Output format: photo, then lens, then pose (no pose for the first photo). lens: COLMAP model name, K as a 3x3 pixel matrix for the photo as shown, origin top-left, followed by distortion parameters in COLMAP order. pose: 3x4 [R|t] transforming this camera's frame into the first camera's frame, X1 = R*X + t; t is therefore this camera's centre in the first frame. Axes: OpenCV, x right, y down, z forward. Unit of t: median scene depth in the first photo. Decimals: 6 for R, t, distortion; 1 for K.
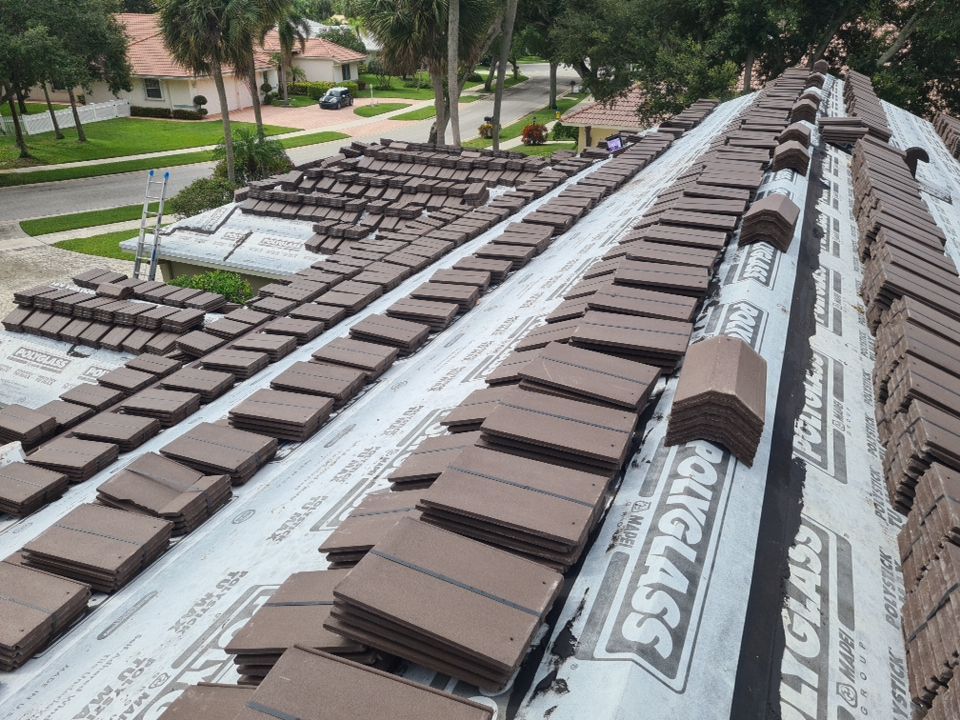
lens RADIAL K [[729.0, 0, 480.8], [0, 729.0, 349.0], [0, 0, 1]] dist [0.061608, -0.050970]
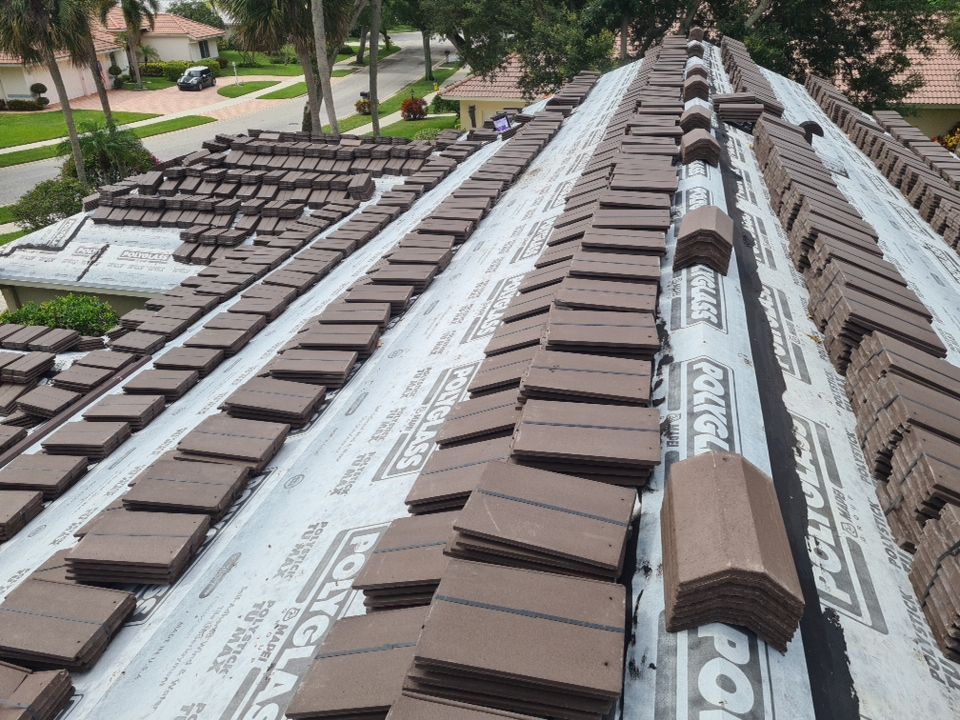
lens RADIAL K [[729.0, 0, 489.6], [0, 729.0, 347.9], [0, 0, 1]] dist [0.061608, -0.050970]
pose [[0.984503, -0.100049, 0.144031, -0.000899], [0.094773, 0.994568, 0.043052, -0.106017], [-0.147556, -0.028734, 0.988636, 0.164844]]
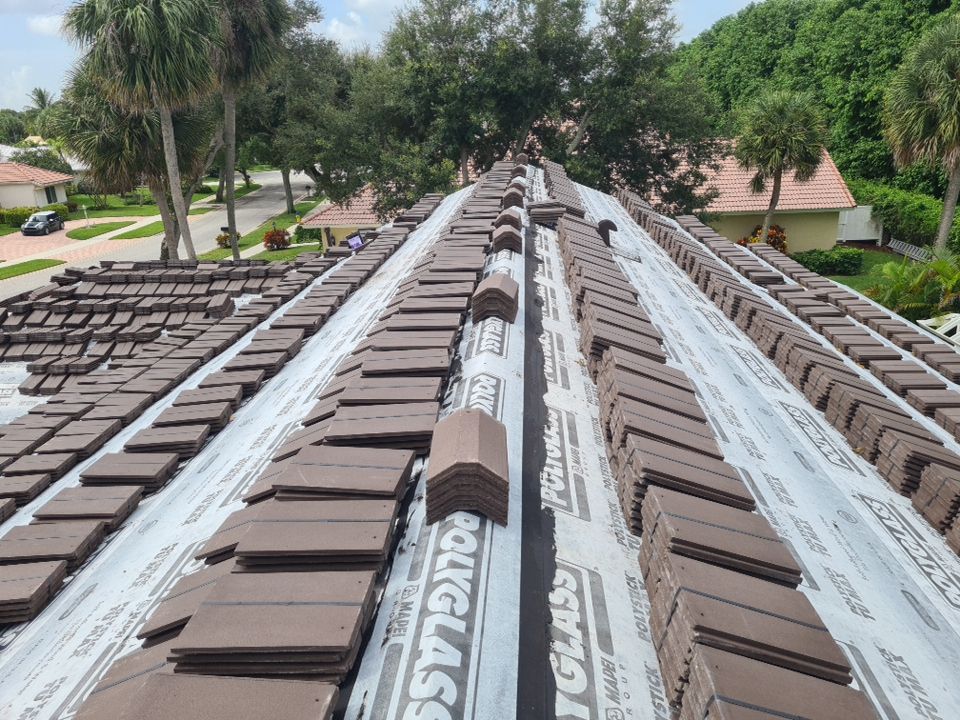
lens RADIAL K [[729.0, 0, 492.7], [0, 729.0, 343.4], [0, 0, 1]] dist [0.061608, -0.050970]
pose [[0.933544, -0.150626, 0.325282, 0.021933], [0.192190, 0.976302, -0.099489, 0.001576], [-0.302587, 0.155393, 0.940369, -0.018572]]
